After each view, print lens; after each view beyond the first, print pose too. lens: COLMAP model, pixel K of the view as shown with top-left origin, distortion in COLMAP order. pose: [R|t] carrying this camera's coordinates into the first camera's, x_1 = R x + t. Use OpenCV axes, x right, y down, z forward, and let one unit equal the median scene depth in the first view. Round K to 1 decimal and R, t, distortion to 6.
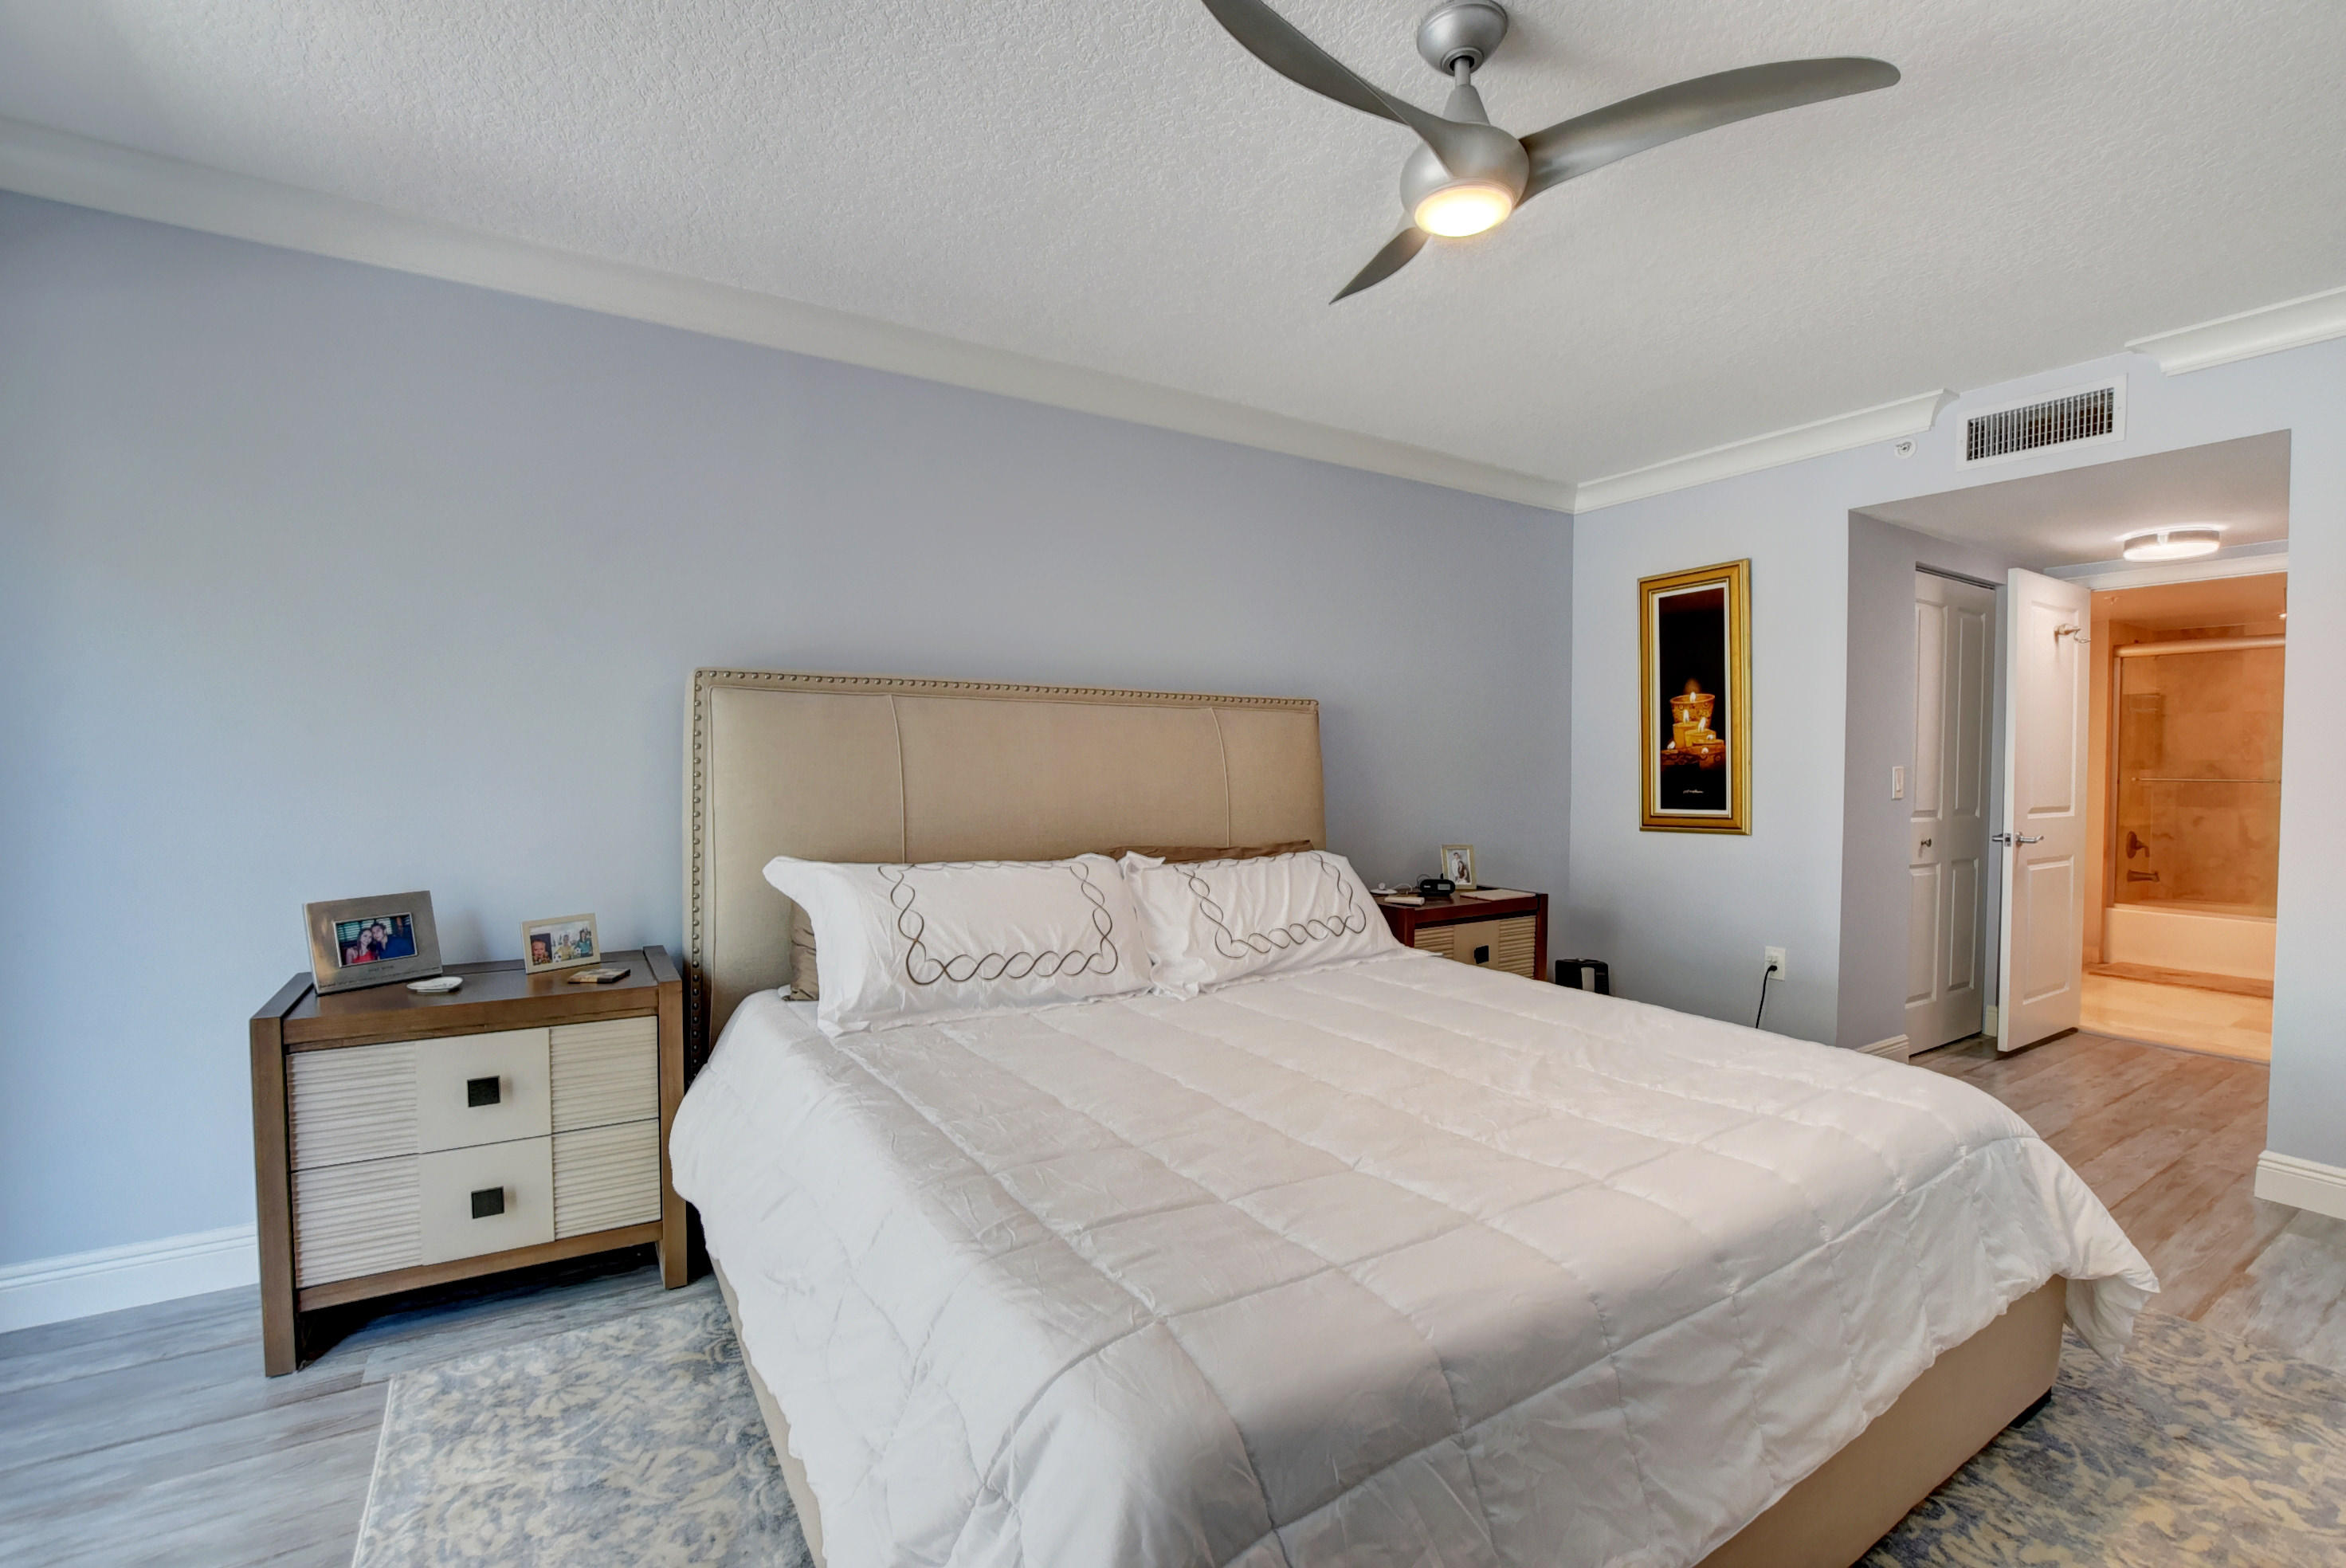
lens RADIAL K [[1040.3, 0, 1160.6], [0, 1040.3, 781.7], [0, 0, 1]] dist [-0.034808, 0.006394]
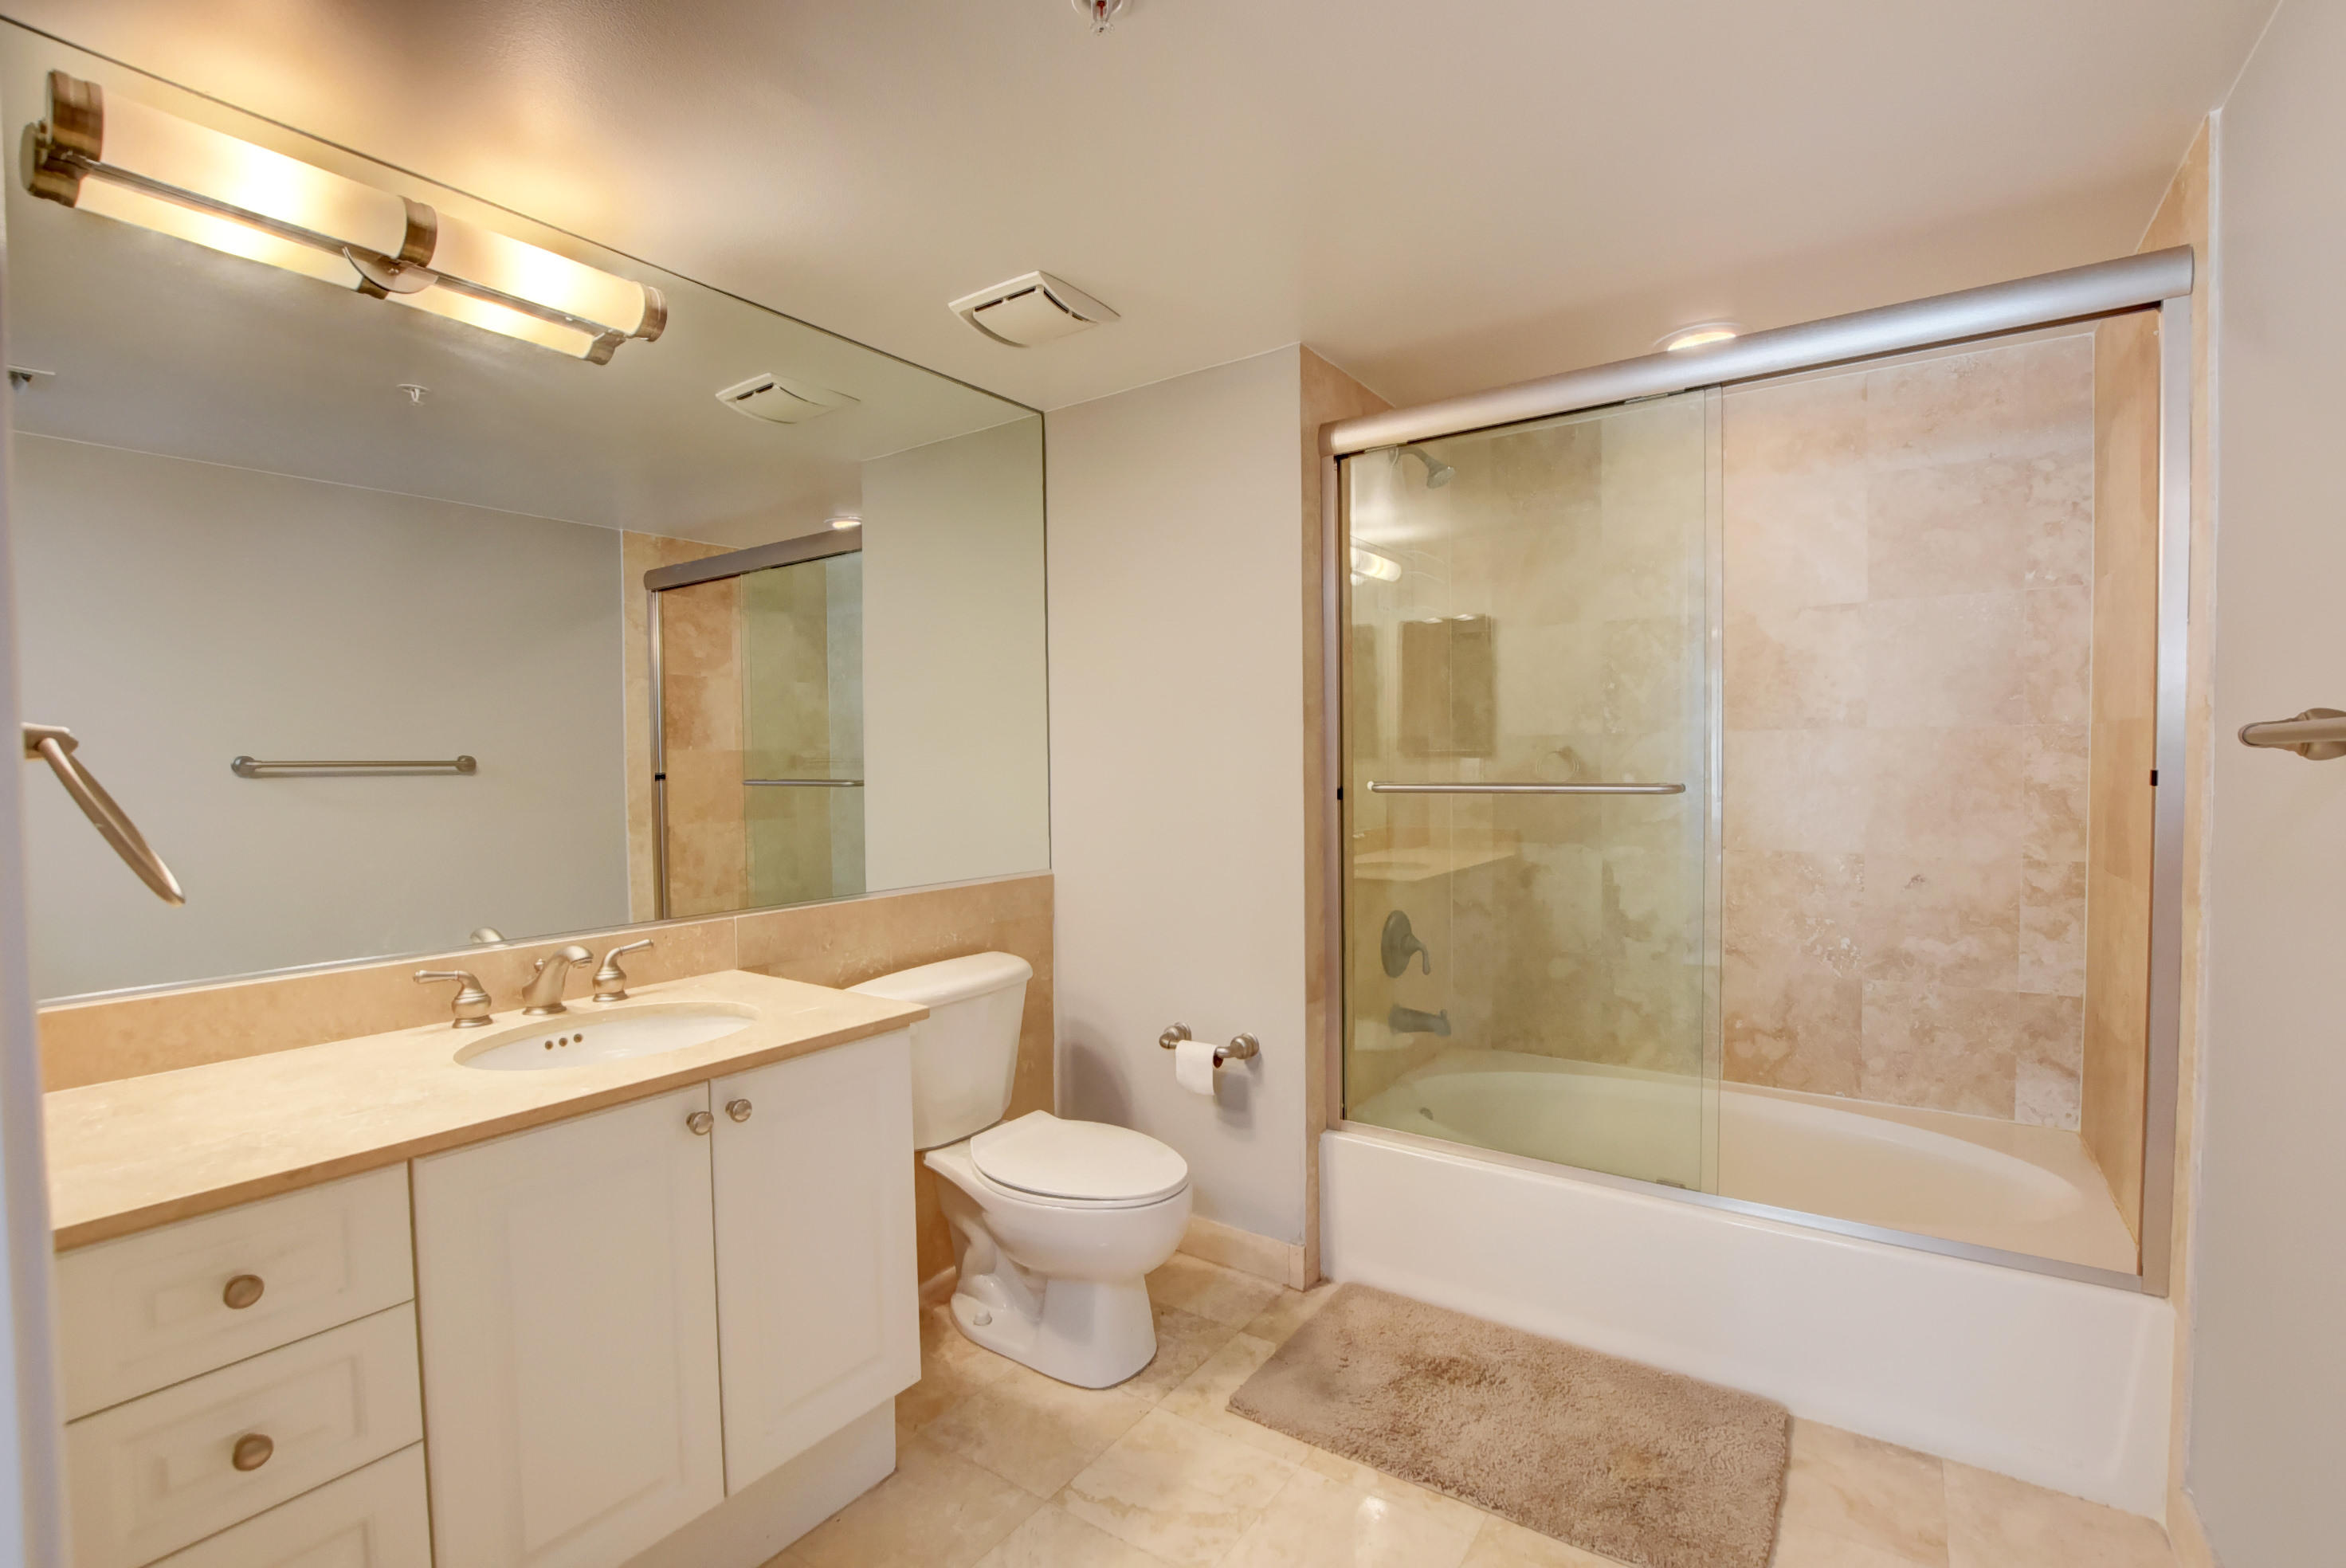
lens RADIAL K [[1040.3, 0, 1173.4], [0, 1040.3, 784.6], [0, 0, 1]] dist [-0.034808, 0.006394]
pose [[0.918702, -0.024581, 0.394186, 0.727170], [0.024965, 0.999680, 0.004155, -0.005439], [-0.394162, 0.006024, 0.919021, 0.664760]]
